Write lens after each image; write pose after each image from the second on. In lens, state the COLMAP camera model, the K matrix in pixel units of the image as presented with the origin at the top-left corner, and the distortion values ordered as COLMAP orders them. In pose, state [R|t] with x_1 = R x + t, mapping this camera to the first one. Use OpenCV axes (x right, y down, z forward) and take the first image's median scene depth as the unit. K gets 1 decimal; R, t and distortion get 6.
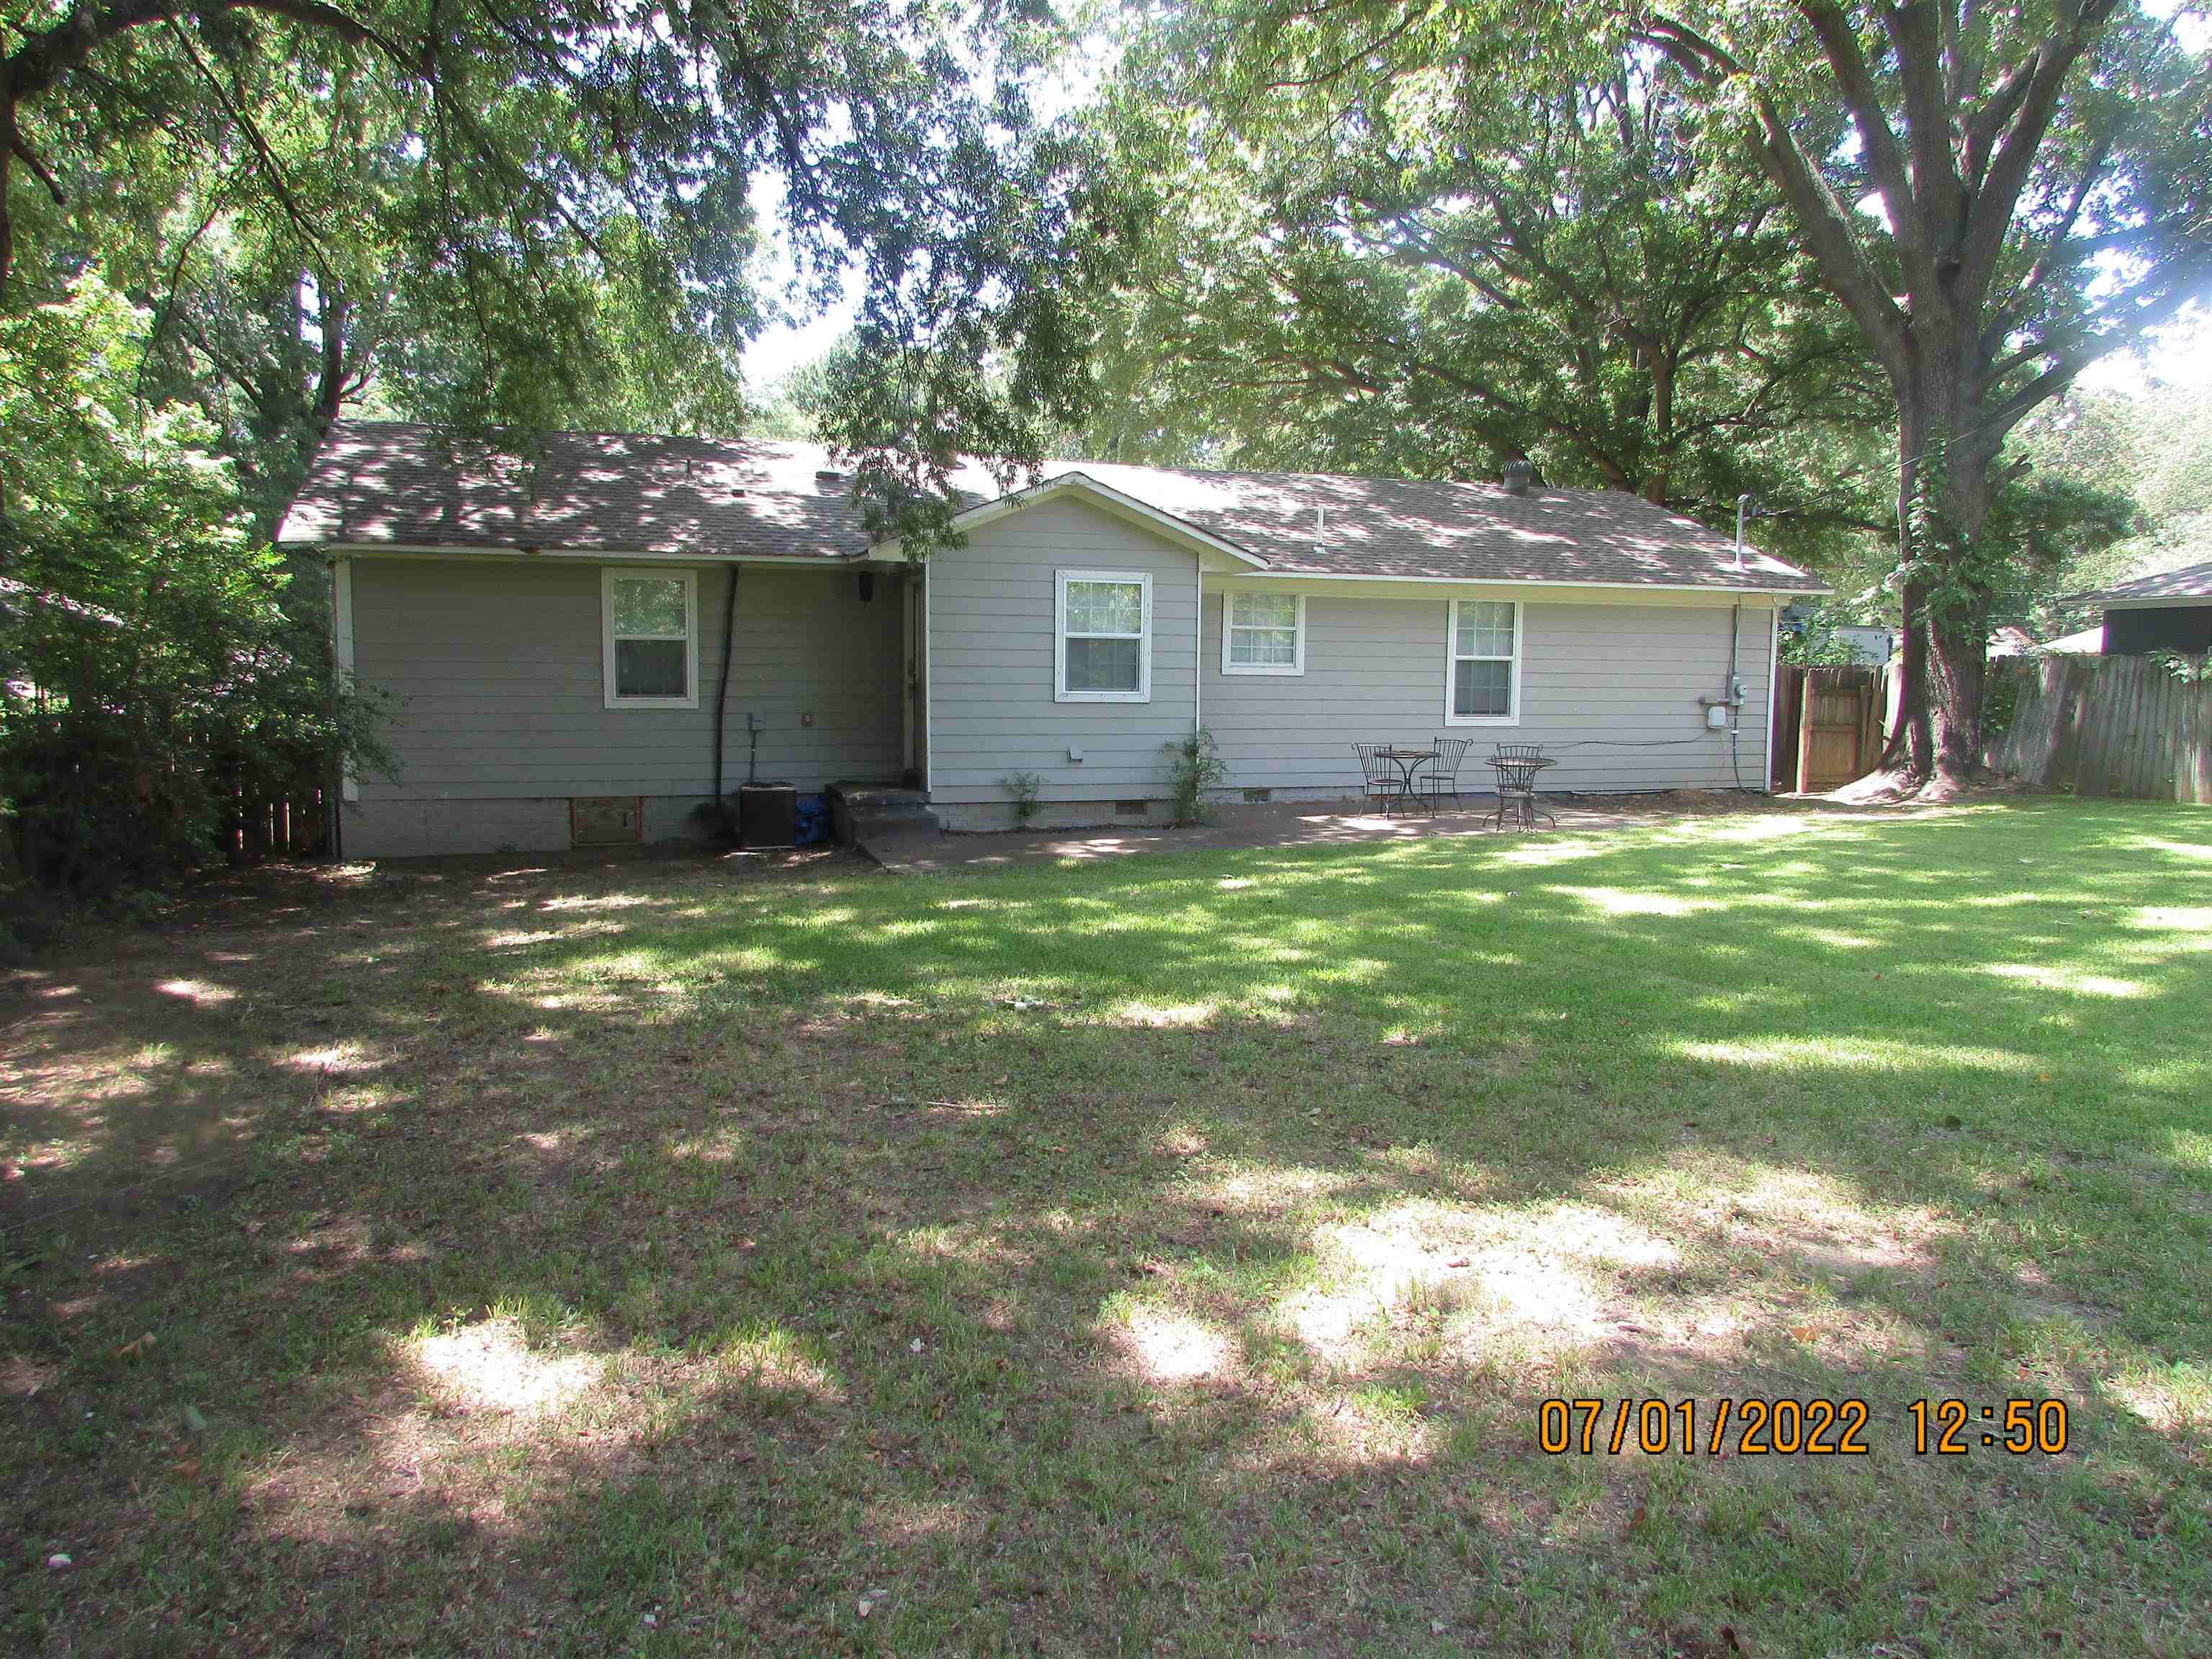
lens RADIAL K [[1563.2, 0, 1103.9], [0, 1563.2, 830.7], [0, 0, 1]] dist [-0.001541, -0.000374]
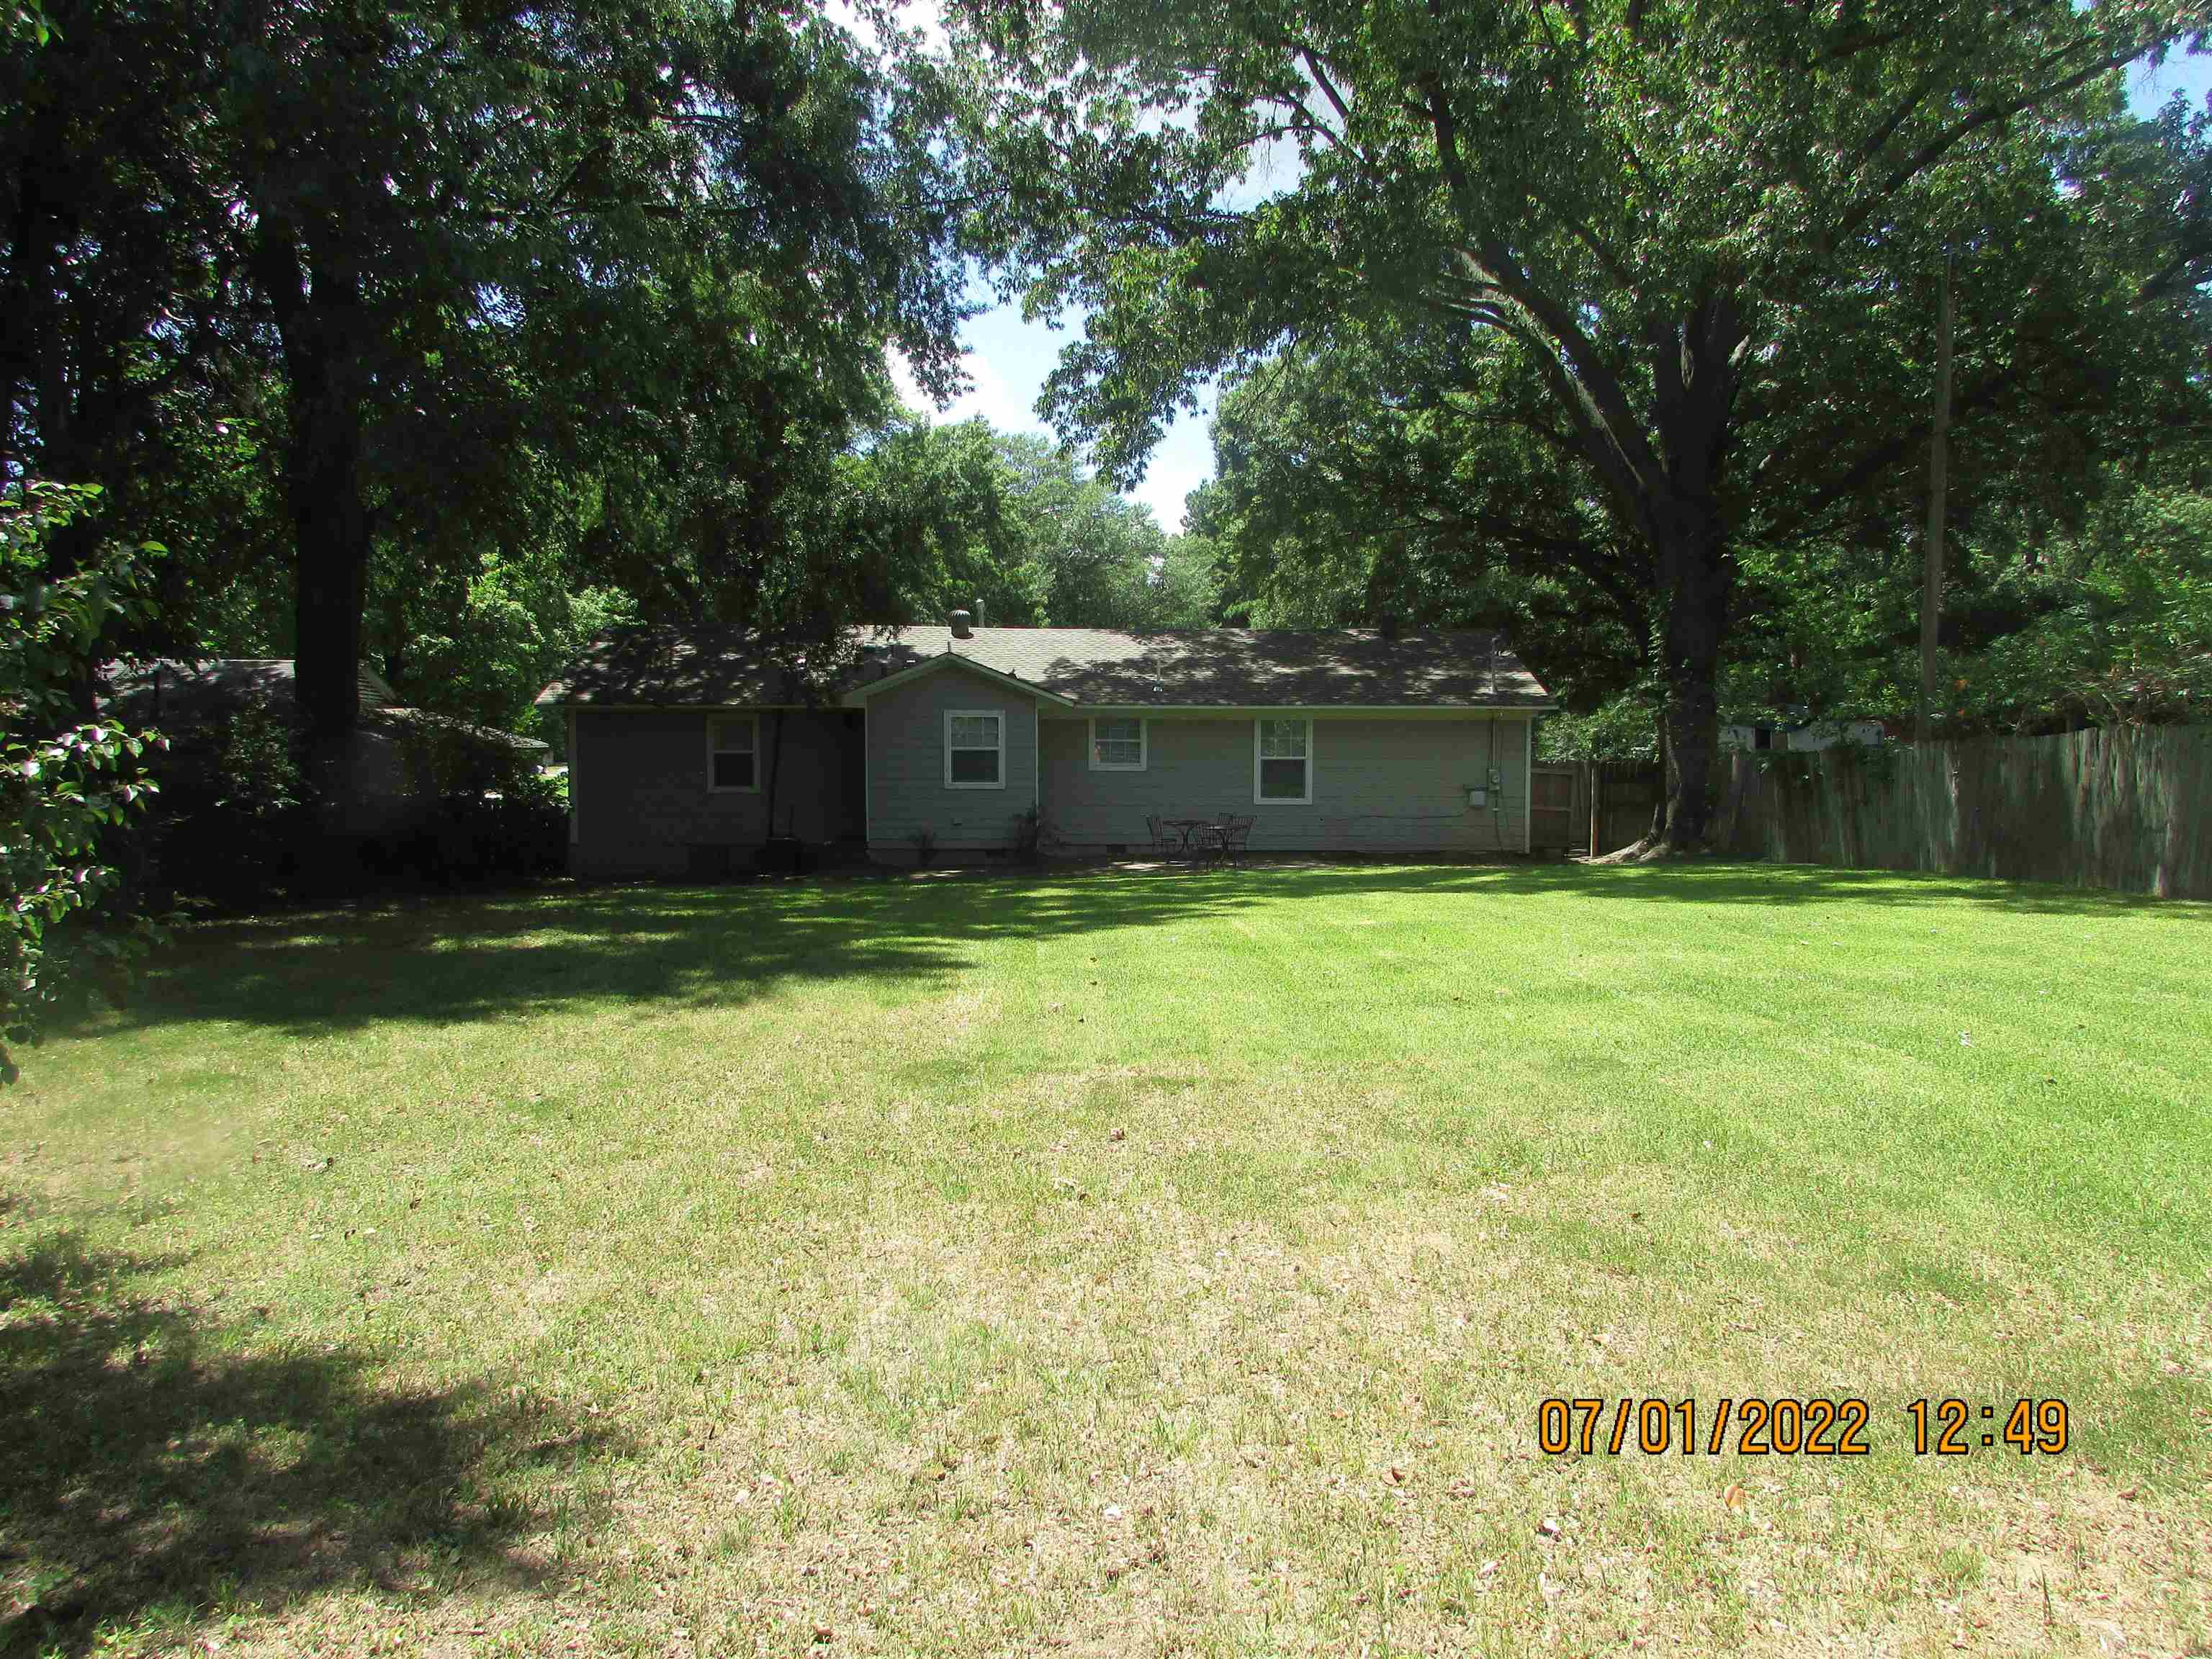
lens RADIAL K [[1563.2, 0, 1107.3], [0, 1563.2, 827.4], [0, 0, 1]] dist [-0.001541, -0.000374]
pose [[0.949871, 0.008555, -0.312525, 0.633305], [-0.024333, 0.998616, -0.046623, 0.030583], [0.311694, 0.051891, 0.948765, -0.502292]]
